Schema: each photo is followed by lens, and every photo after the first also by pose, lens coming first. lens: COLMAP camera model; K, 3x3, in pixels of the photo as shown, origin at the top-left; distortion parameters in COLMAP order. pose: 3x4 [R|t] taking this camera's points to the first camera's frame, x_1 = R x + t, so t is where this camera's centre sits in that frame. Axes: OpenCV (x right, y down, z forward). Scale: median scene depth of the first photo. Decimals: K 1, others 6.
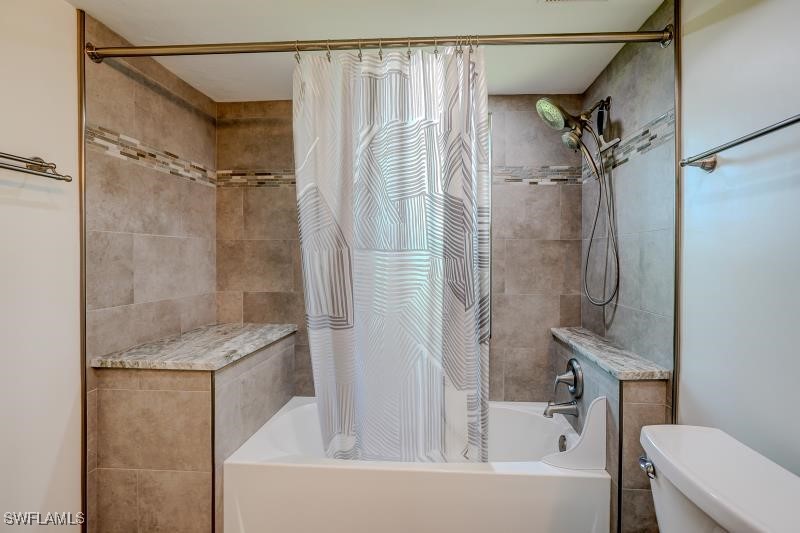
lens RADIAL K [[372.7, 0, 409.6], [0, 372.7, 264.3], [0, 0, 1]] dist [-0.013543, 0.001476]
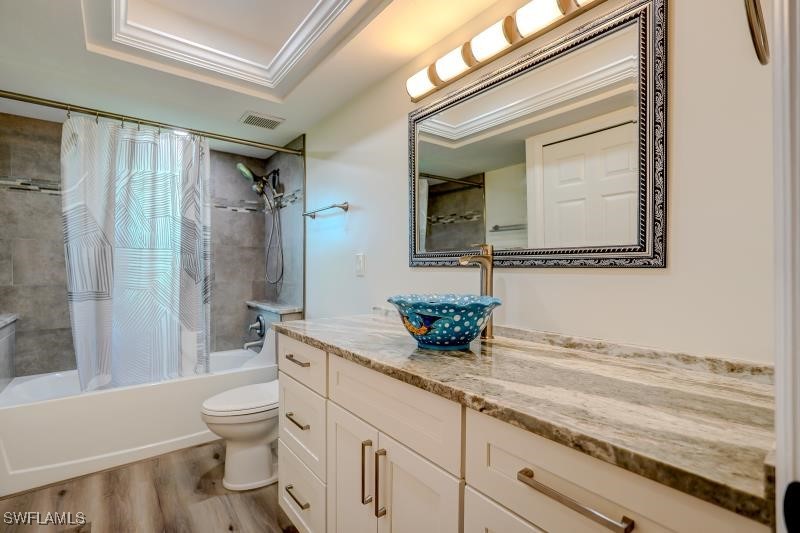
lens RADIAL K [[372.7, 0, 409.6], [0, 372.7, 264.3], [0, 0, 1]] dist [-0.013543, 0.001476]
pose [[0.717303, 0.003049, 0.696755, -0.326902], [0.015932, 0.999657, -0.020777, 0.078177], [-0.696579, 0.026004, 0.717008, -0.902469]]
